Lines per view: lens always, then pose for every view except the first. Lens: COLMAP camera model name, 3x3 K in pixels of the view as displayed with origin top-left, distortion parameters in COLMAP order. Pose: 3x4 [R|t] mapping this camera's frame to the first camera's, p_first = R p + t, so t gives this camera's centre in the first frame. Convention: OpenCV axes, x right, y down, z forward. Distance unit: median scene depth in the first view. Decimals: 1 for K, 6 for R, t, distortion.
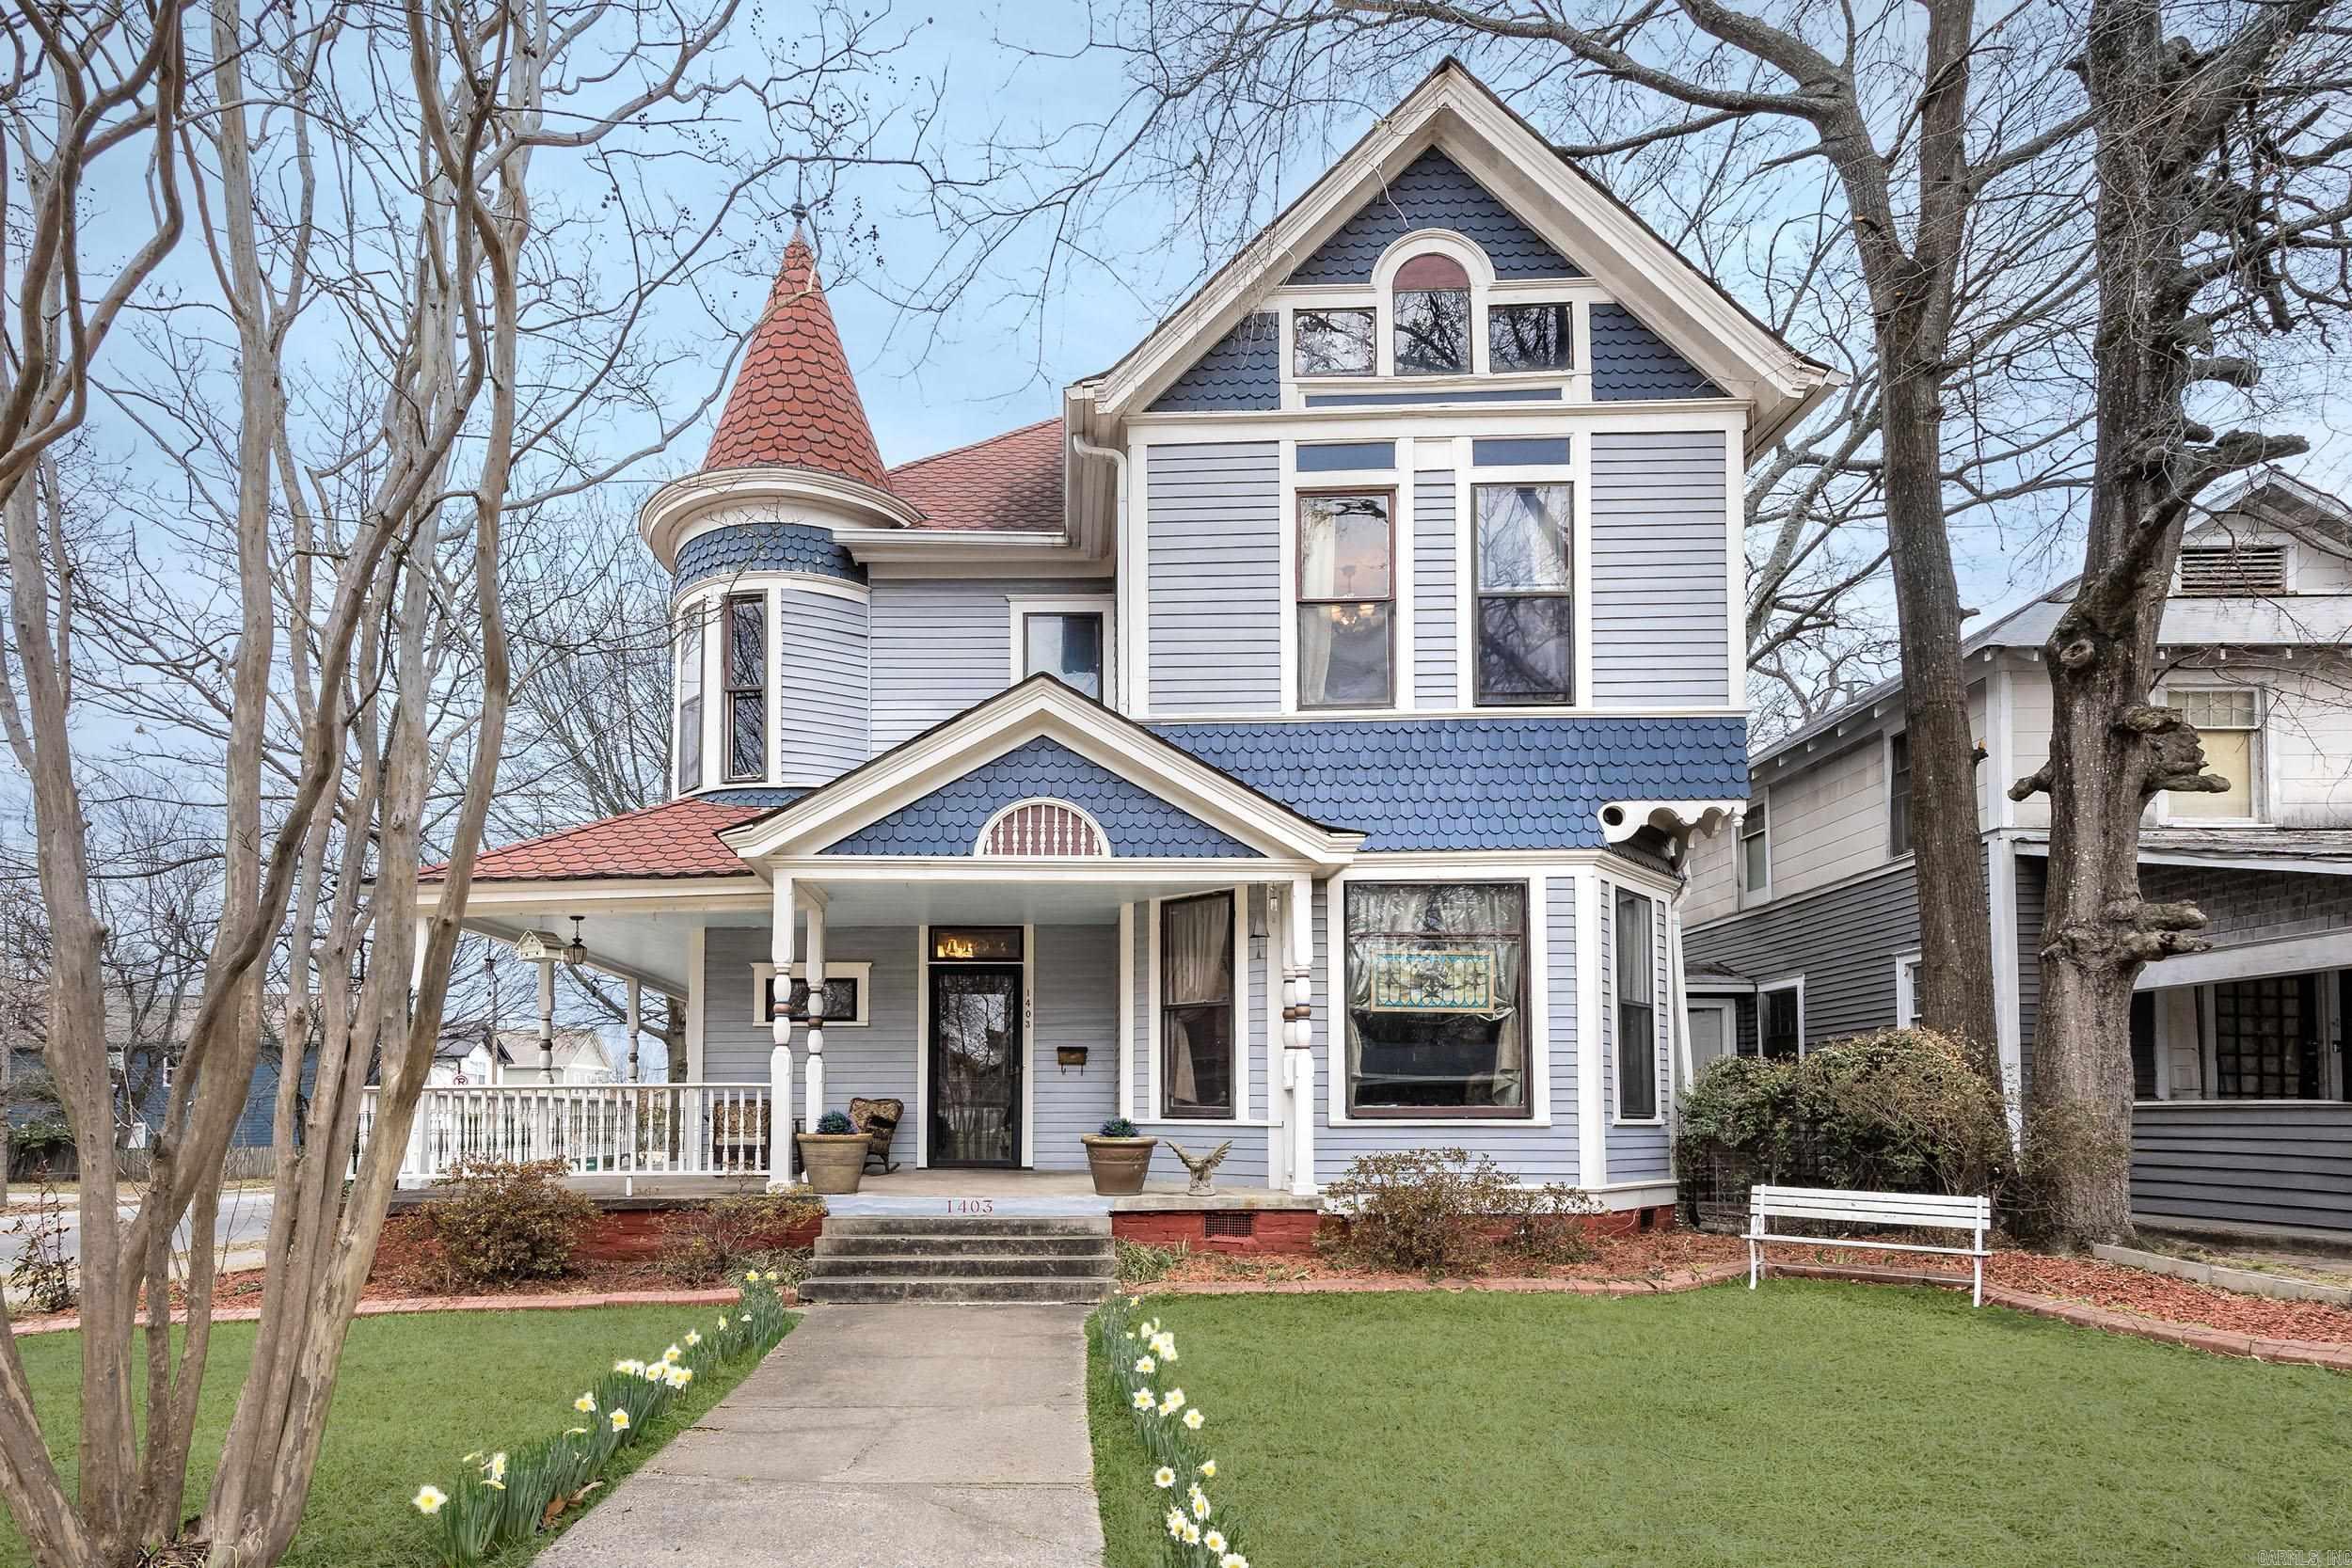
lens RADIAL K [[802.6, 0, 1179.3], [0, 802.6, 793.3], [0, 0, 1]] dist [0.004399, 0.000515]
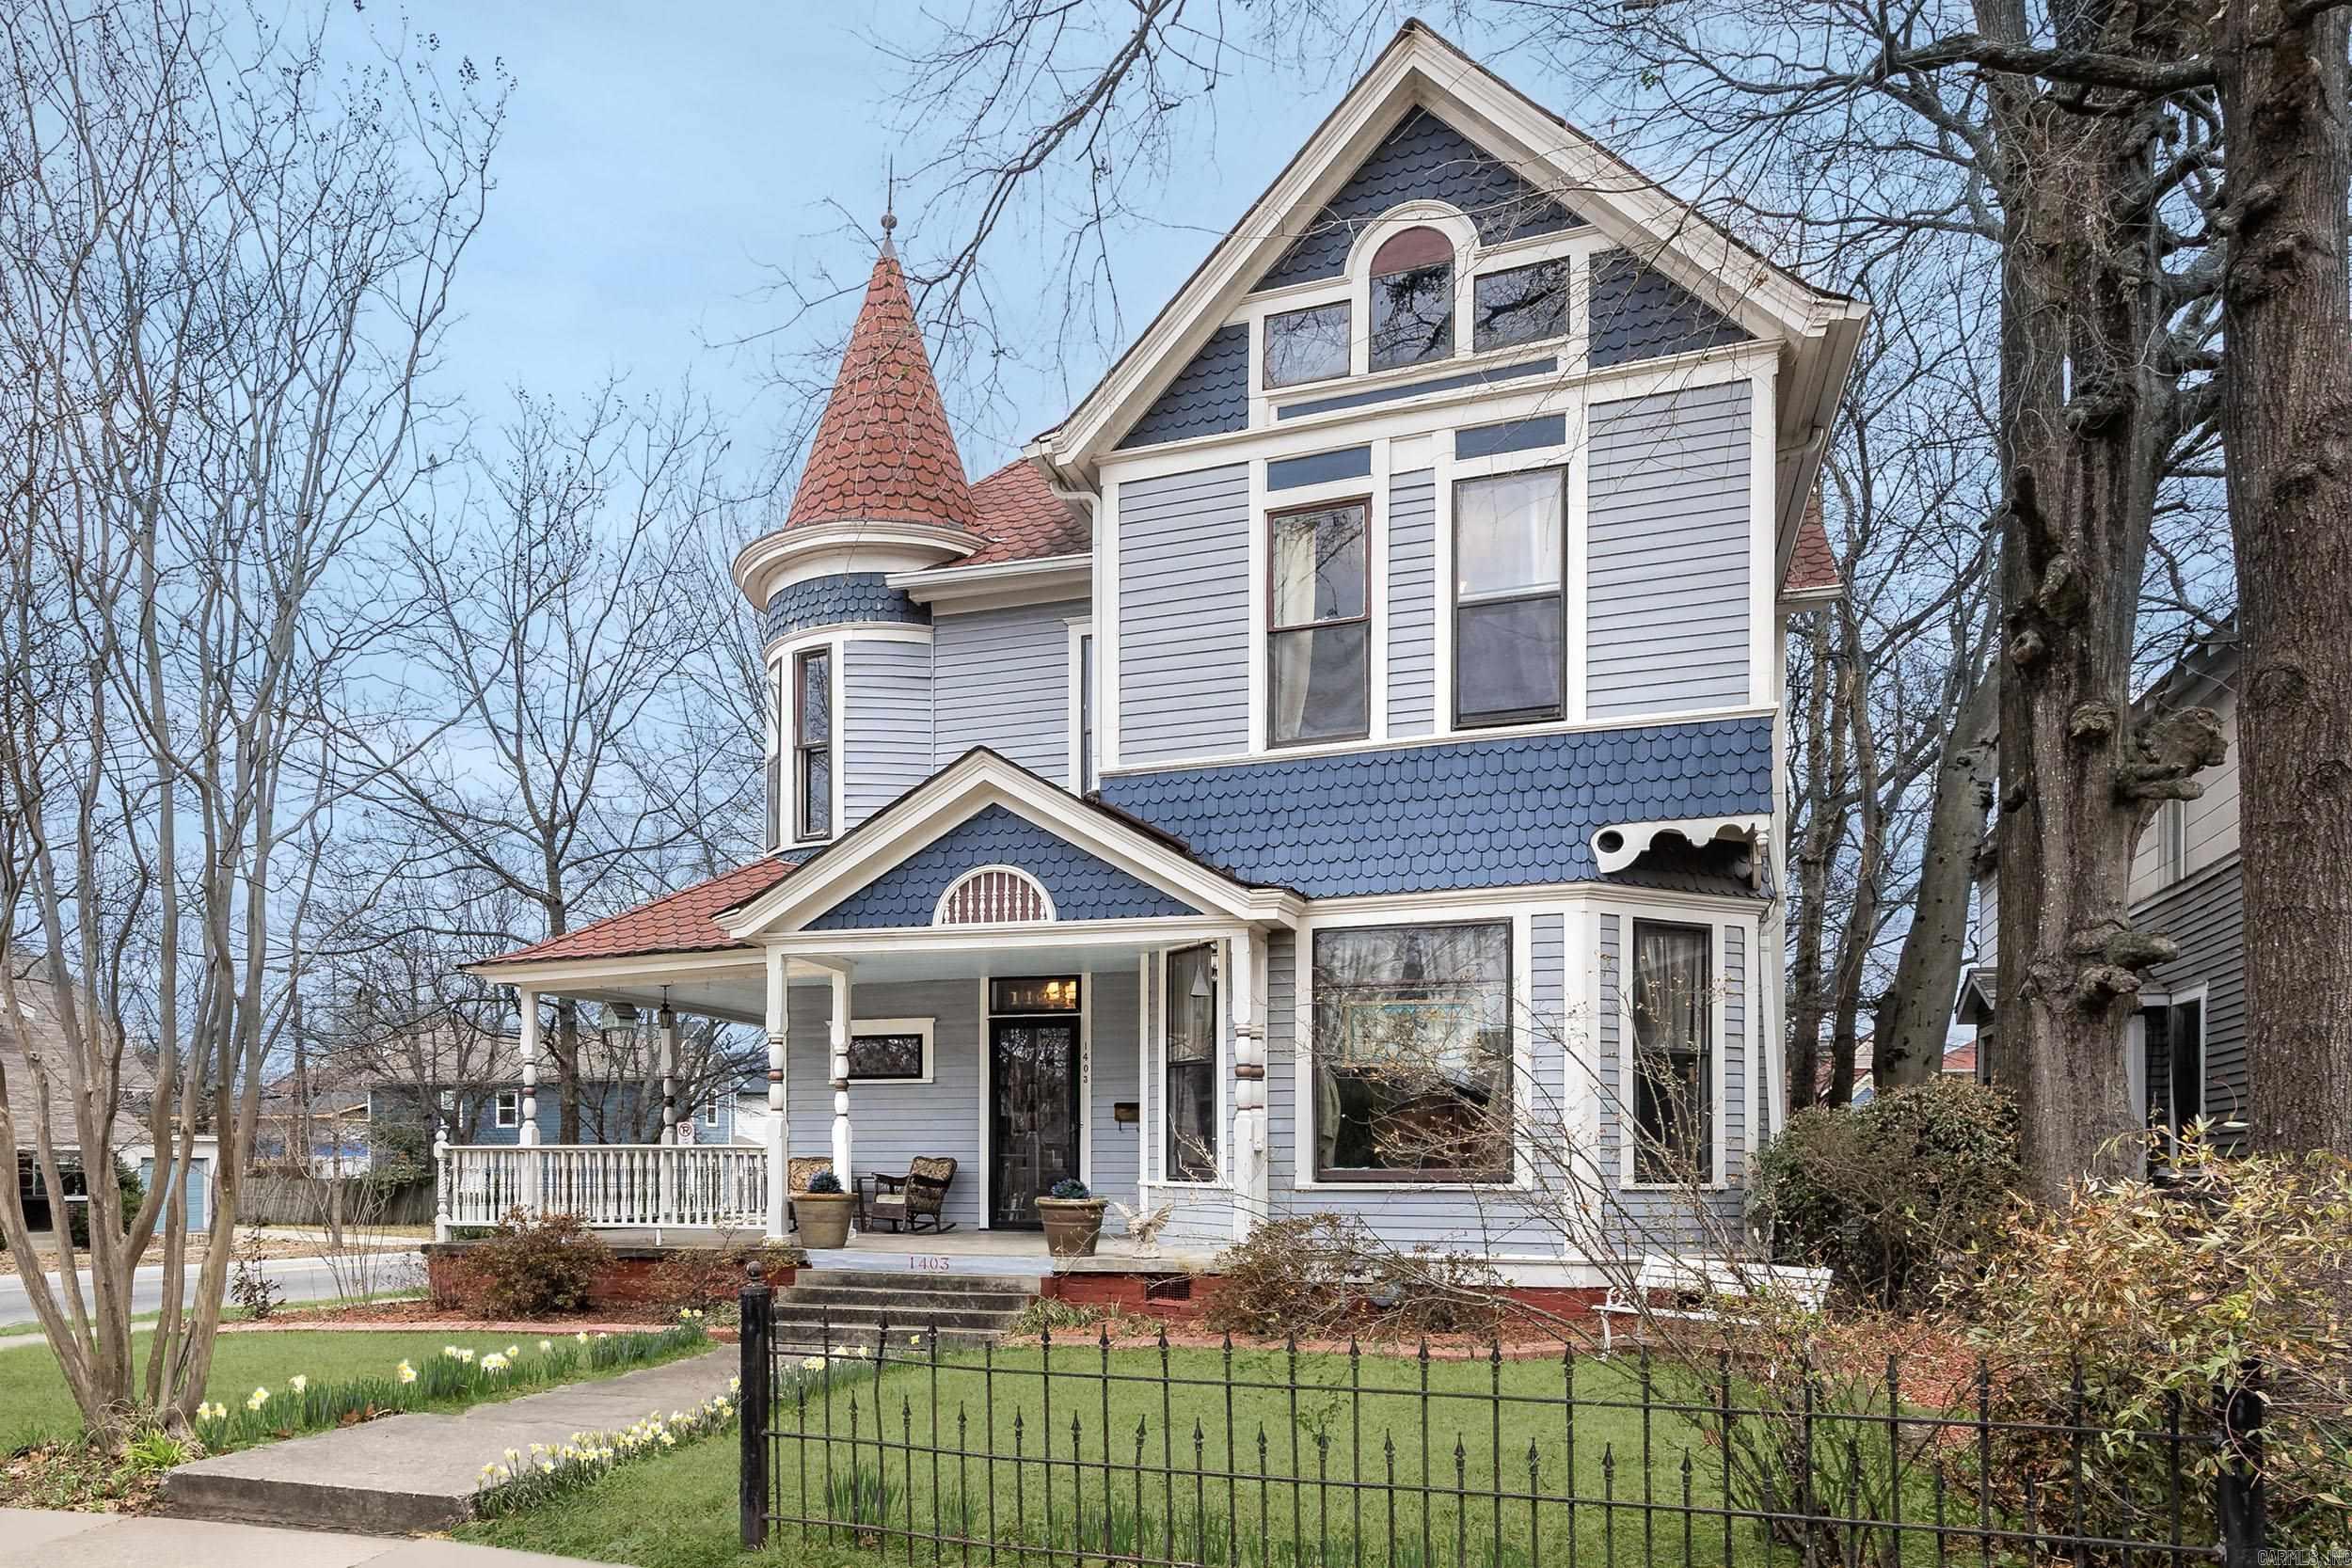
lens RADIAL K [[935.8, 0, 1173.1], [0, 935.8, 773.2], [0, 0, 1]] dist [-0.003346, -0.000354]
pose [[0.976259, -0.081413, -0.200722, 0.252039], [0.076628, 0.996562, -0.031510, -0.047046], [0.202597, 0.015381, 0.979141, -0.107164]]
